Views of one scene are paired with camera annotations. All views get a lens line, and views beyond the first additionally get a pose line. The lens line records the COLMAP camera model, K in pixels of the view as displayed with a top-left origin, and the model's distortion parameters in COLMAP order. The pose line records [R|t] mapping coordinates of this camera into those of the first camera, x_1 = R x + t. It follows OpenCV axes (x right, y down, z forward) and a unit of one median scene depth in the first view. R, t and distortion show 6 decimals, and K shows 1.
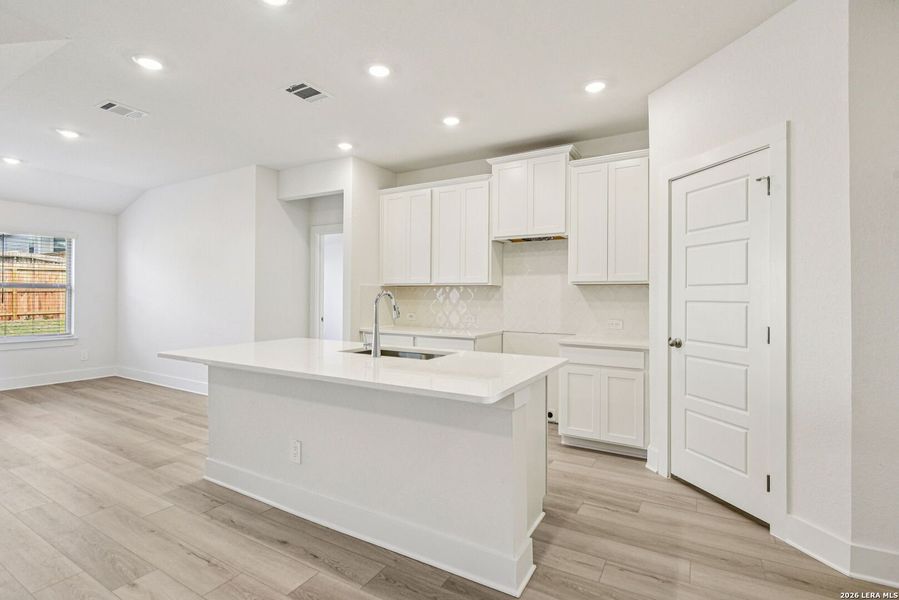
lens RADIAL K [[434.8, 0, 446.3], [0, 434.8, 298.9], [0, 0, 1]] dist [-0.002928, -0.000189]
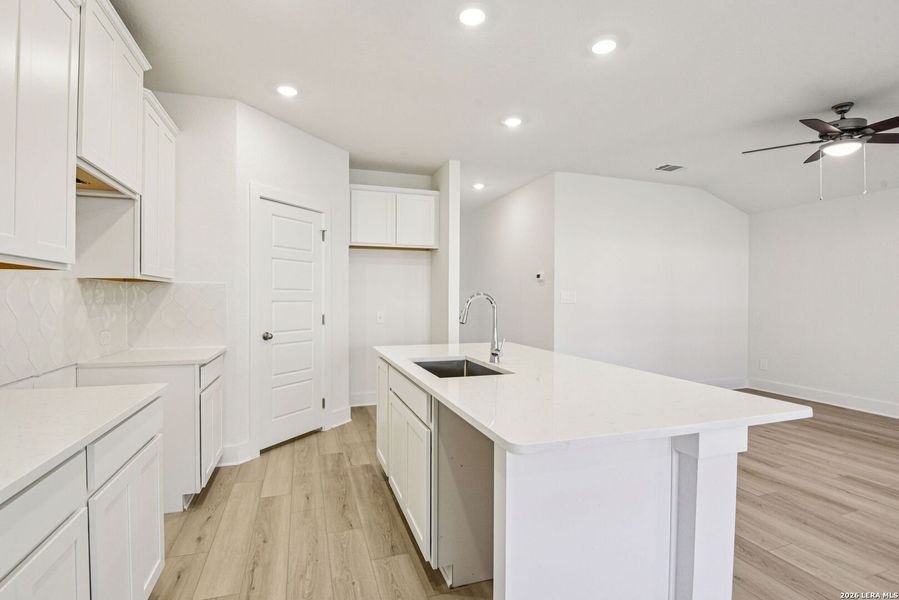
lens RADIAL K [[434.8, 0, 446.3], [0, 434.8, 298.9], [0, 0, 1]] dist [-0.002928, -0.000189]
pose [[-0.751860, -0.003721, 0.659312, -0.497172], [0.001991, 0.999967, 0.007914, -0.006976], [-0.659319, 0.007263, -0.751828, 1.250968]]
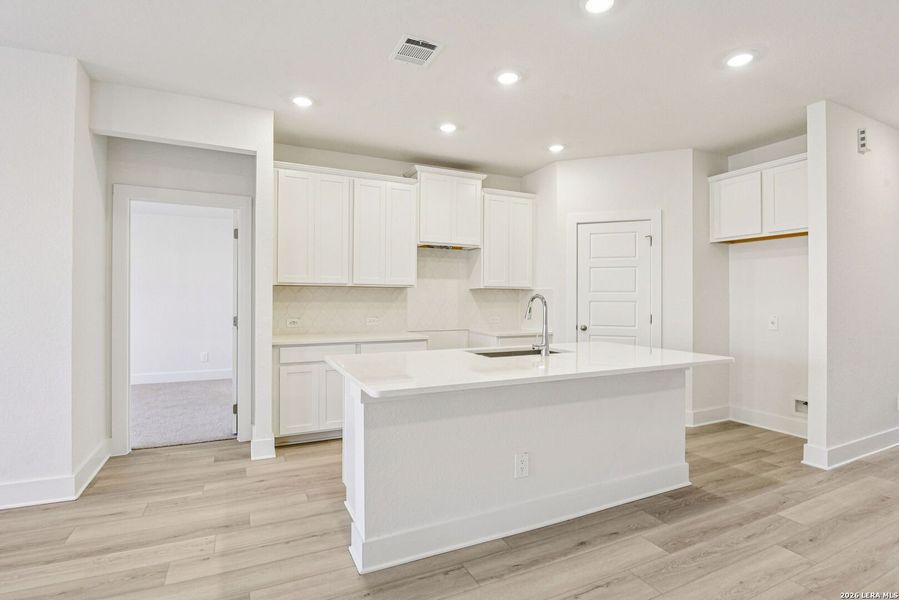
lens RADIAL K [[435.6, 0, 449.5], [0, 435.6, 300.0], [0, 0, 1]] dist [-0.017816, -0.001745]
pose [[0.560699, -0.004938, 0.828005, -0.820835], [0.004400, 0.999986, 0.002984, -0.005332], [-0.828008, 0.001970, 0.560713, 0.413018]]
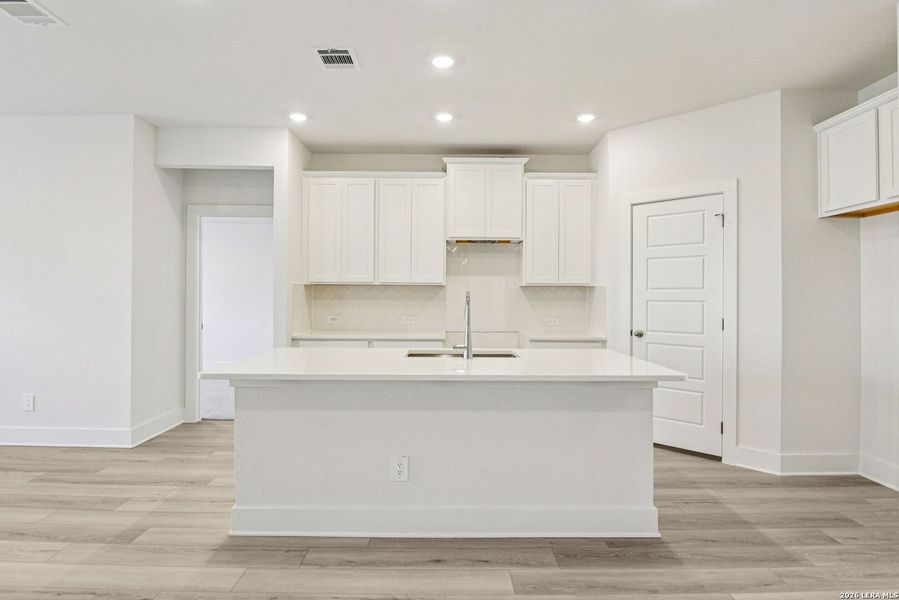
lens RADIAL K [[485.0, 0, 449.5], [0, 485.0, 300.0], [0, 0, 1]] dist [-0.004966, -0.011143]
pose [[0.858597, -0.003263, 0.512640, -0.527369], [0.002054, 0.999994, 0.002925, -0.001900], [-0.512647, -0.001459, 0.858598, 0.056822]]
